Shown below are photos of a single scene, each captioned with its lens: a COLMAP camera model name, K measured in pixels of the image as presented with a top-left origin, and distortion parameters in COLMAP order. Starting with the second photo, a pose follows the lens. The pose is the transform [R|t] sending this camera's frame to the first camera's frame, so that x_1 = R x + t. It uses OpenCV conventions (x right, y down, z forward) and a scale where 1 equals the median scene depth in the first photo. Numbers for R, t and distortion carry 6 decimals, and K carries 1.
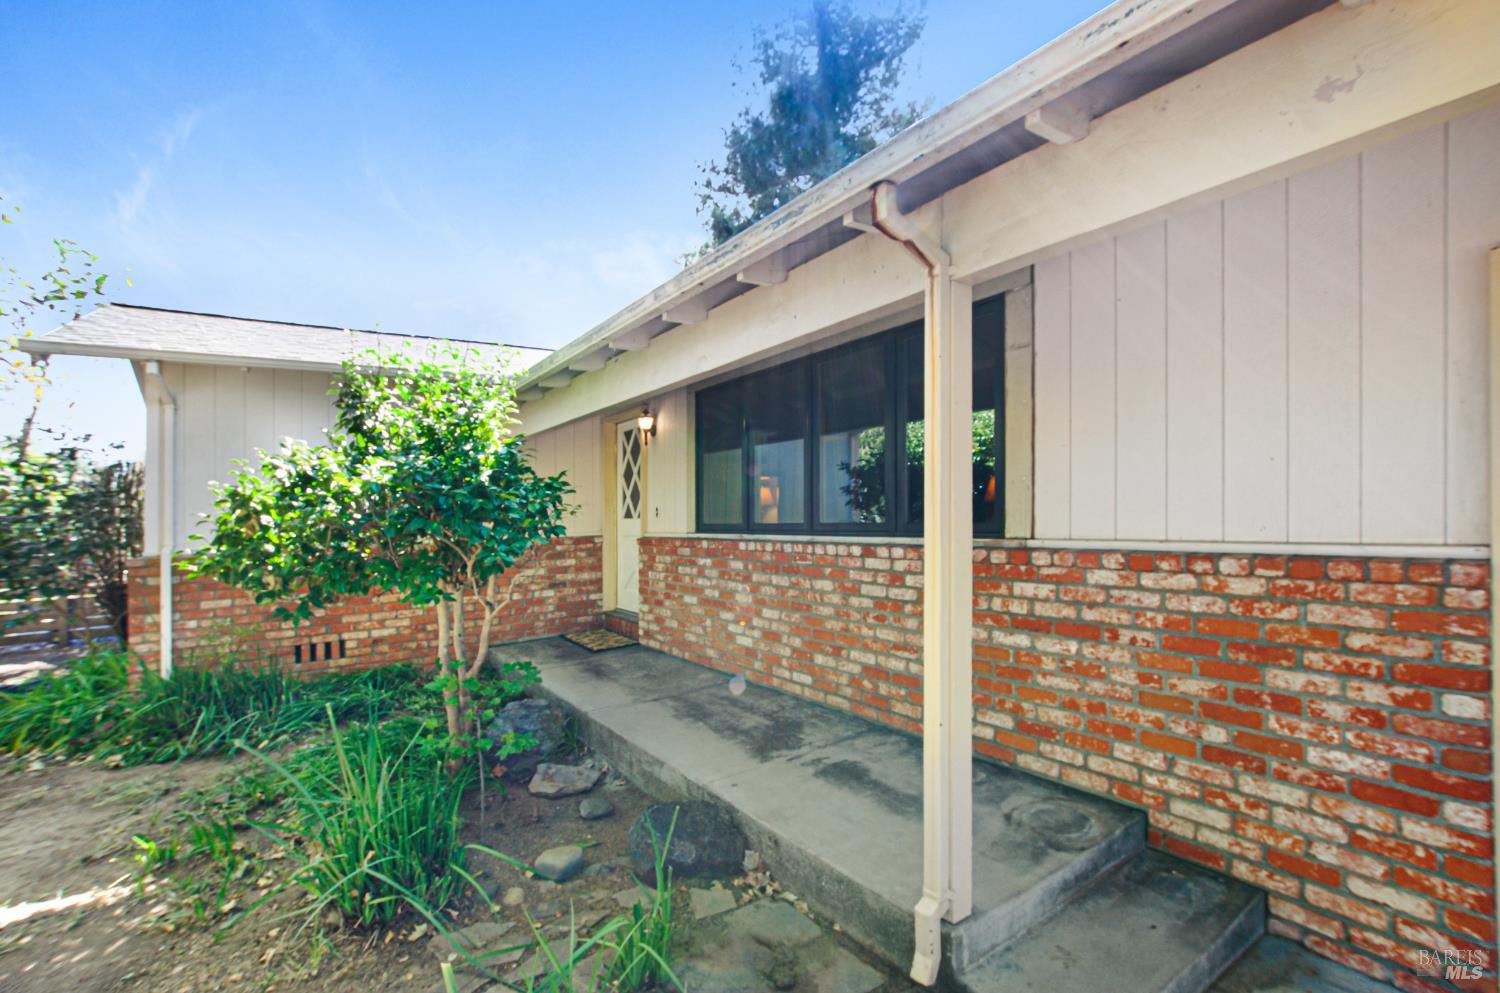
lens RADIAL K [[713.3, 0, 752.2], [0, 713.3, 513.9], [0, 0, 1]] dist [-0.032699, 0.007702]
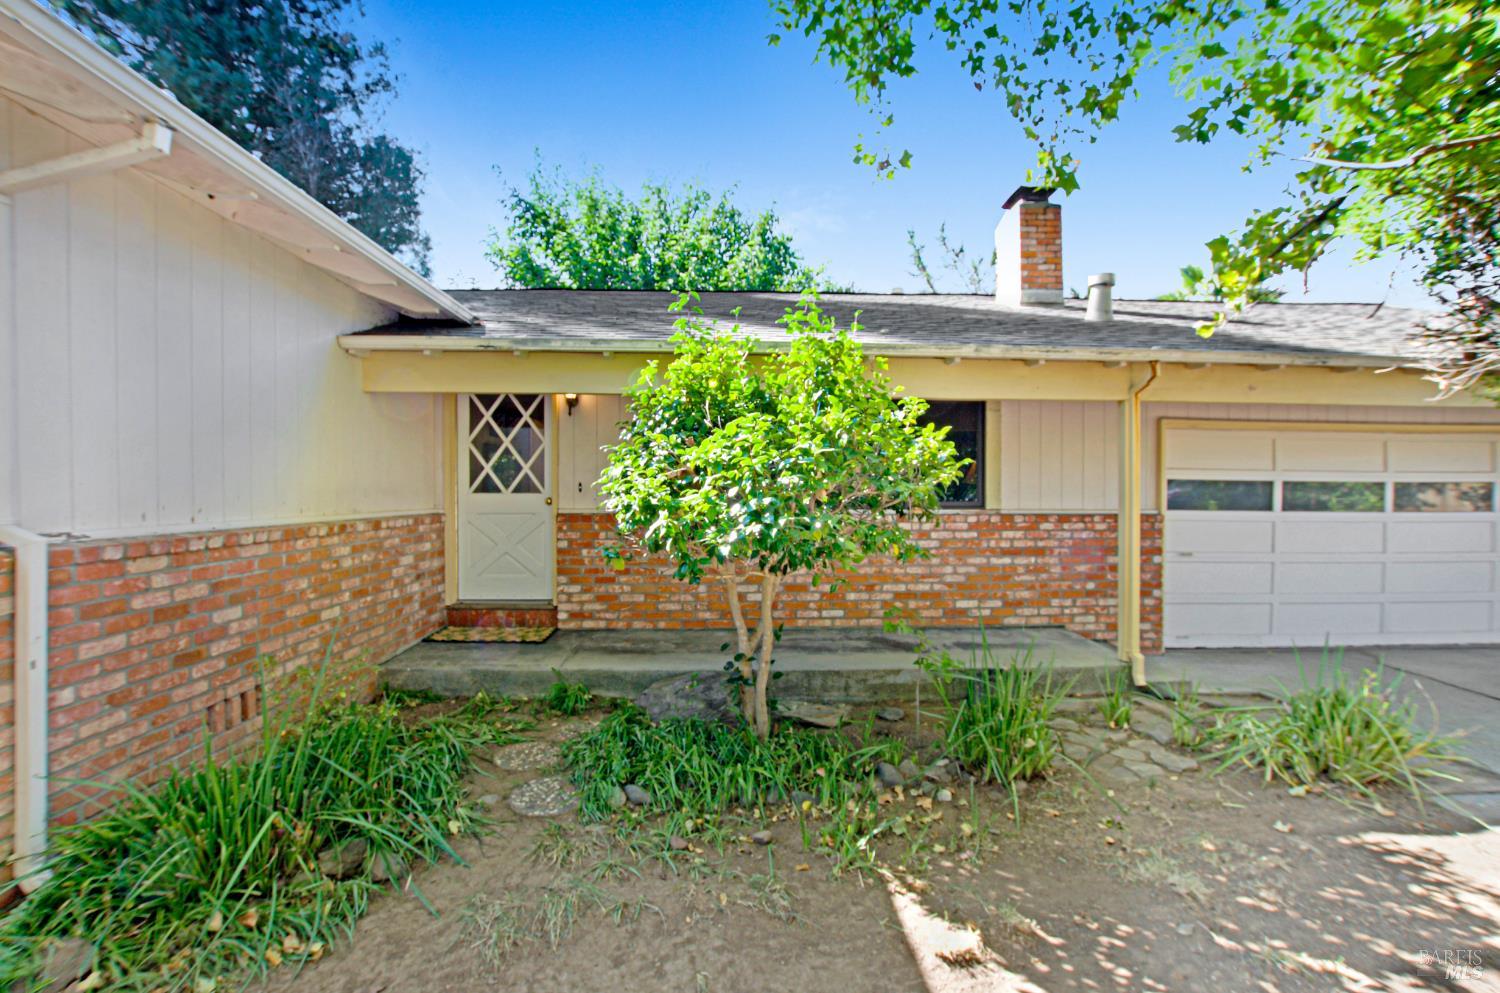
lens RADIAL K [[713.3, 0, 752.2], [0, 713.3, 513.9], [0, 0, 1]] dist [-0.032699, 0.007702]
pose [[0.471820, 0.006281, 0.881672, -1.736061], [-0.014742, 0.999891, 0.000766, 0.057609], [-0.881571, -0.013359, 0.471862, 0.701719]]
